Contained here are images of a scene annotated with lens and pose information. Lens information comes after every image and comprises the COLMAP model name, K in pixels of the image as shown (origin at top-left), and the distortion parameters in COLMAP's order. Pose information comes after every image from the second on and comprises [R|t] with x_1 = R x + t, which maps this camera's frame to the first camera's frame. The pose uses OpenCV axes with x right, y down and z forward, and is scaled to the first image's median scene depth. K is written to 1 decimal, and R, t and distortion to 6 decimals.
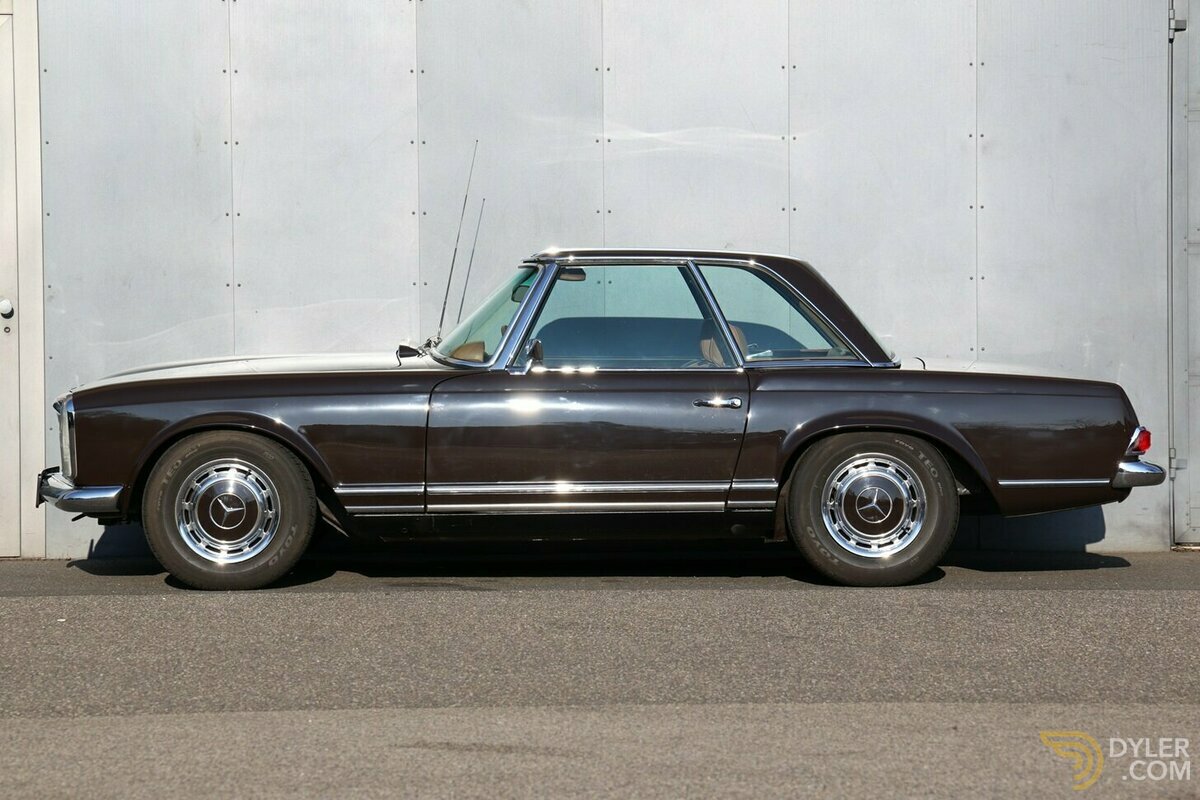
lens RADIAL K [[5505.4, 0, 552.7], [0, 5505.4, 443.3], [0, 0, 1]] dist [1.689308, 0.077728]
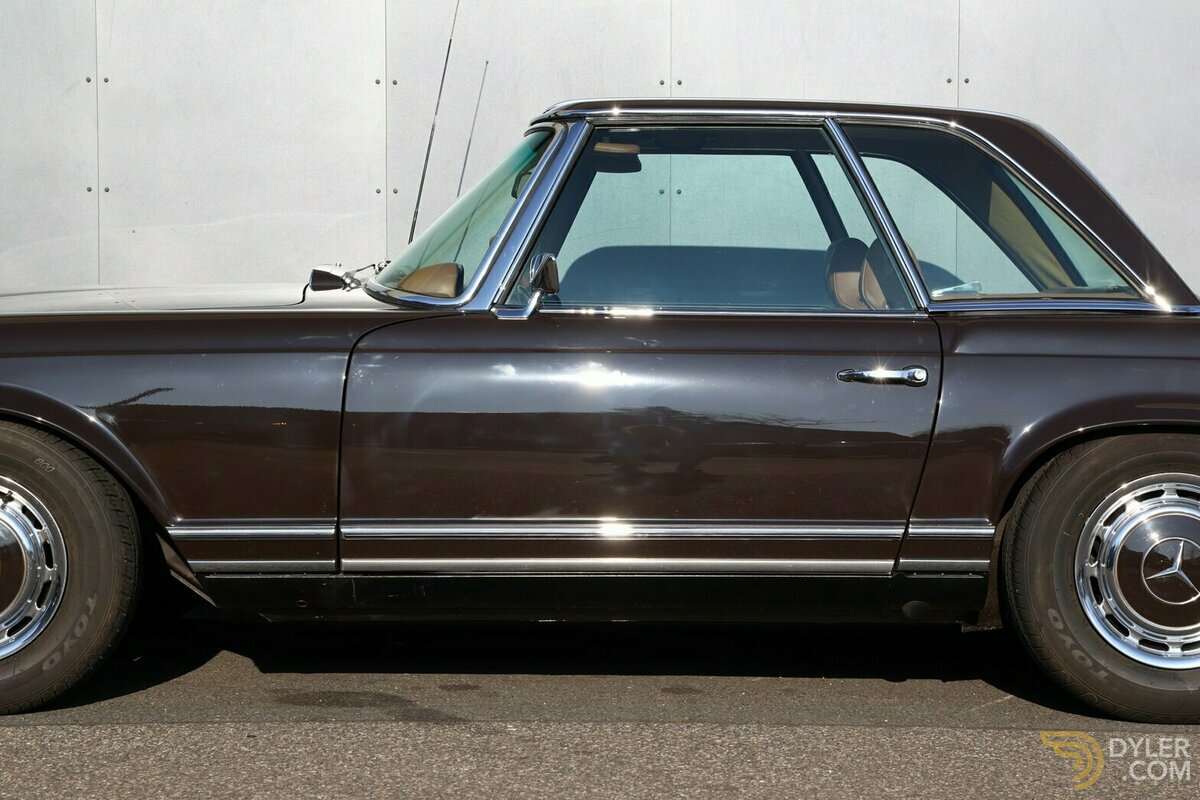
lens RADIAL K [[2572.1, 0, 601.0], [0, 2572.1, 366.8], [0, 0, 1]] dist [0.403570, 0.039524]
pose [[0.999859, 0.011172, -0.012544, 0.005581], [-0.011379, 0.999799, -0.016529, -0.003680], [0.012357, 0.016669, 0.999785, 0.745081]]
